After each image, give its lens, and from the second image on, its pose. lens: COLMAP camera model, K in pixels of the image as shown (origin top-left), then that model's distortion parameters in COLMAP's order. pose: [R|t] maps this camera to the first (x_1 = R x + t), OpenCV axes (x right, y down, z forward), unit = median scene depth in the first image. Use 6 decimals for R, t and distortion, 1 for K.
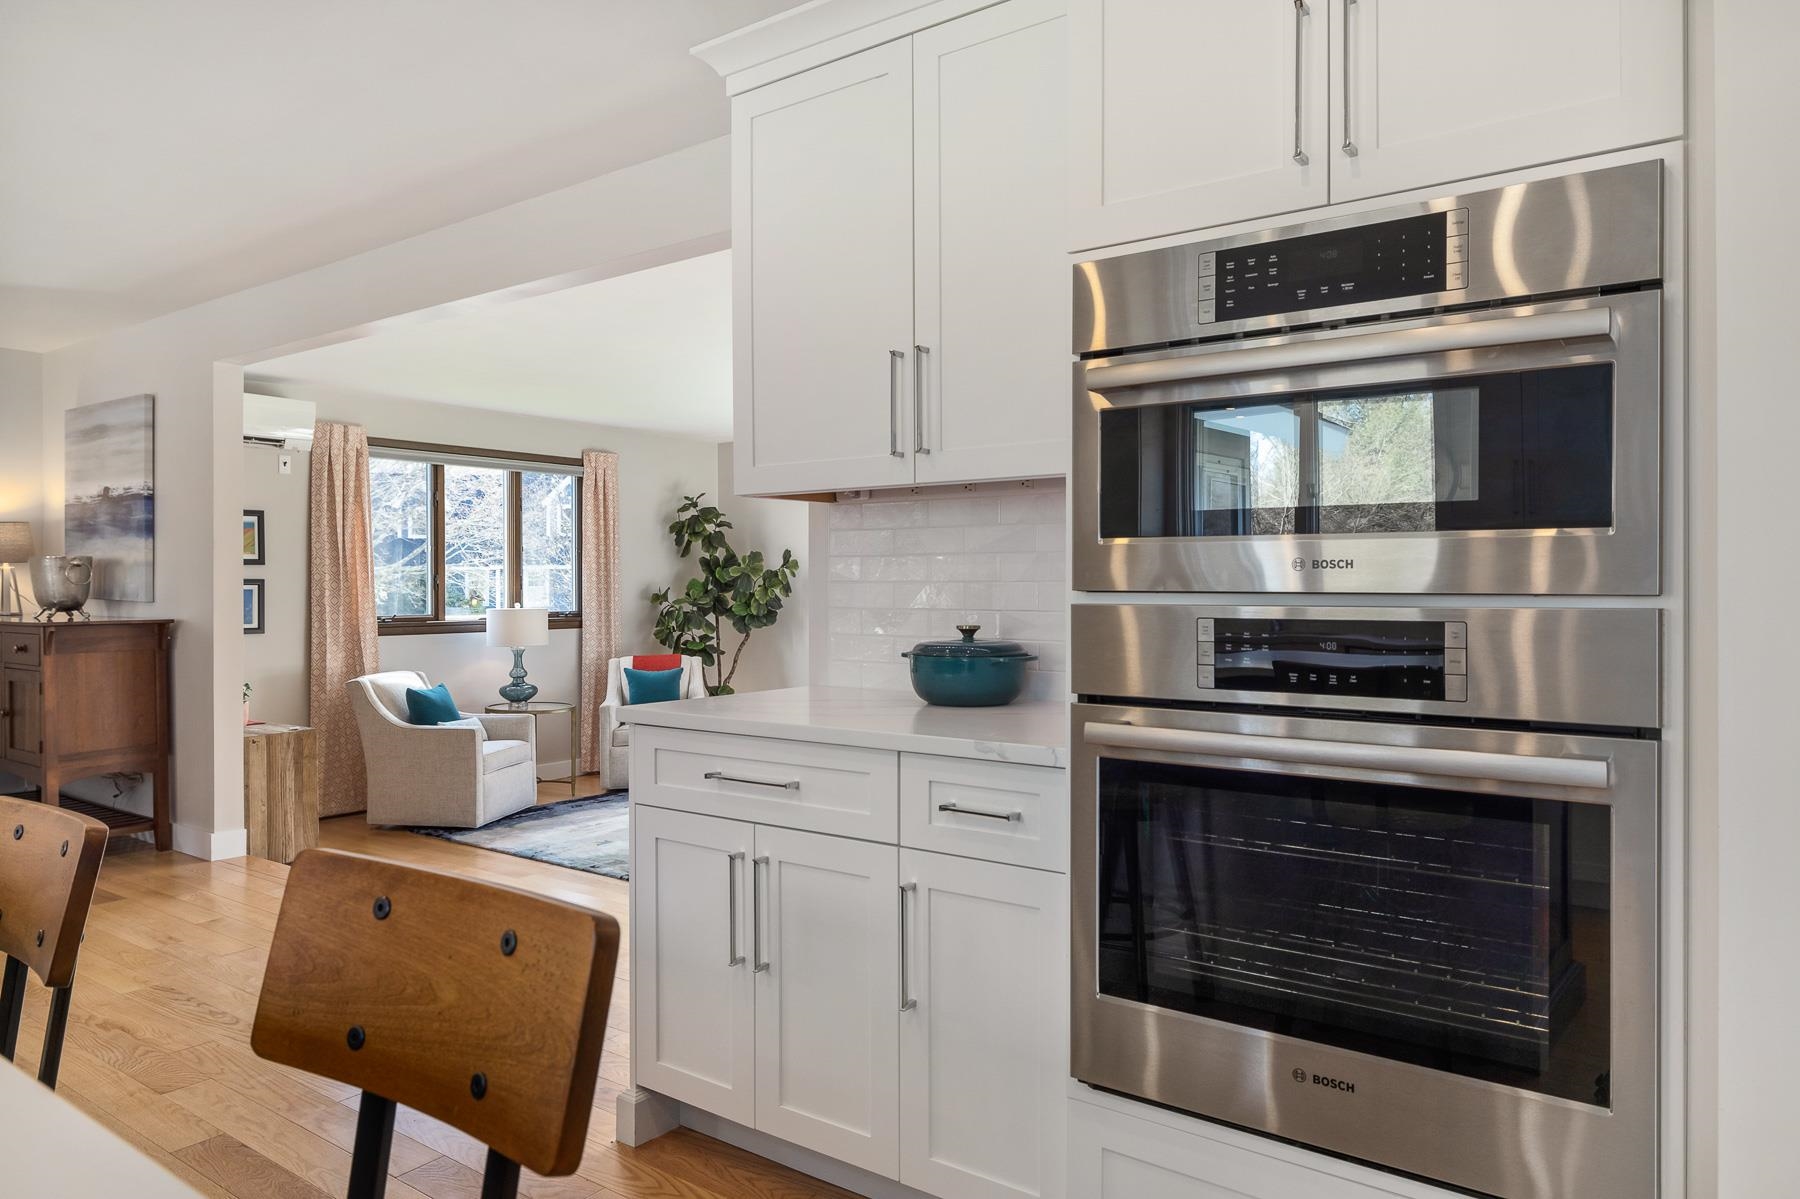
lens RADIAL K [[1184.6, 0, 906.4], [0, 1184.6, 594.5], [0, 0, 1]] dist [0.008785, -0.000032]
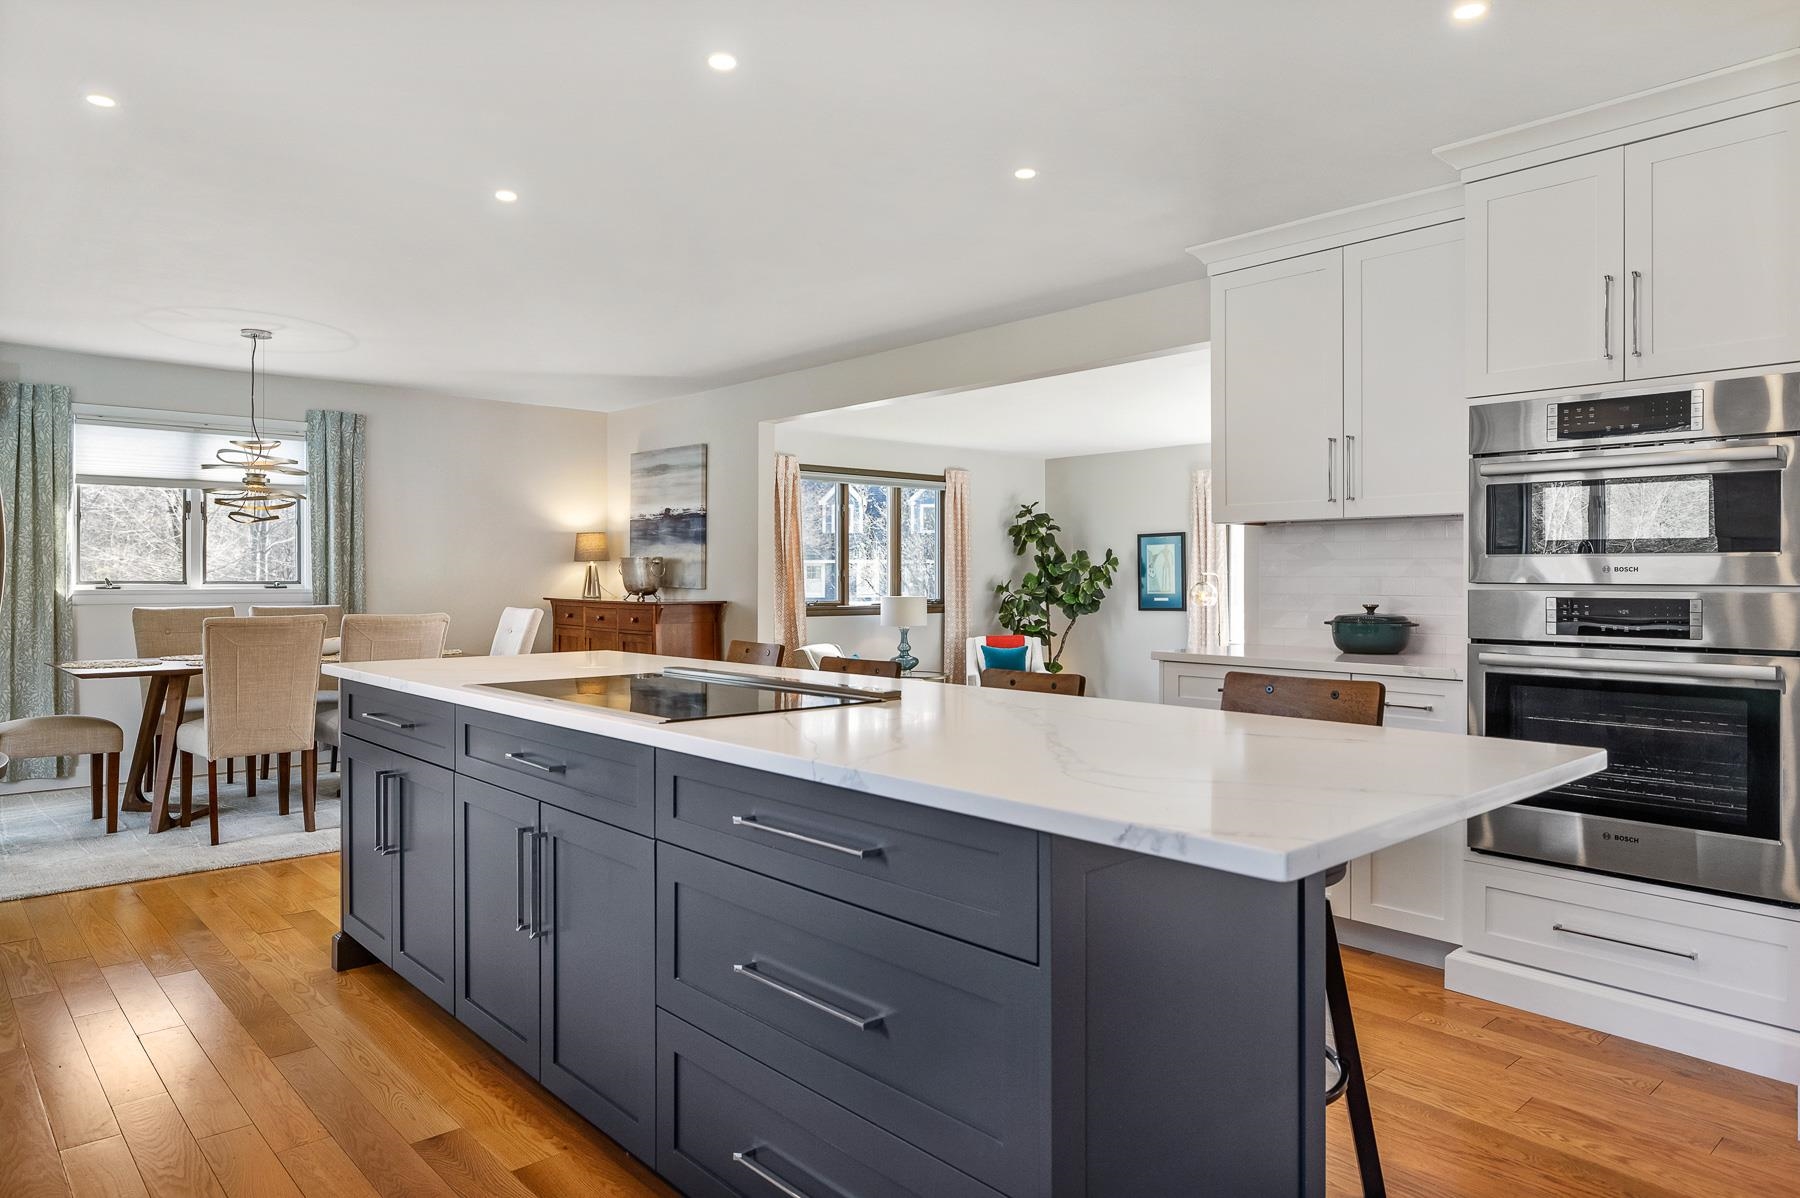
lens RADIAL K [[1172.8, 0, 900.3], [0, 1172.8, 579.6], [0, 0, 1]] dist [0.022608, -0.004776]
pose [[0.980418, 0.003789, -0.196893, -0.092070], [-0.005171, 0.999965, -0.006507, 0.002254], [0.196861, 0.007398, 0.980403, -0.245115]]
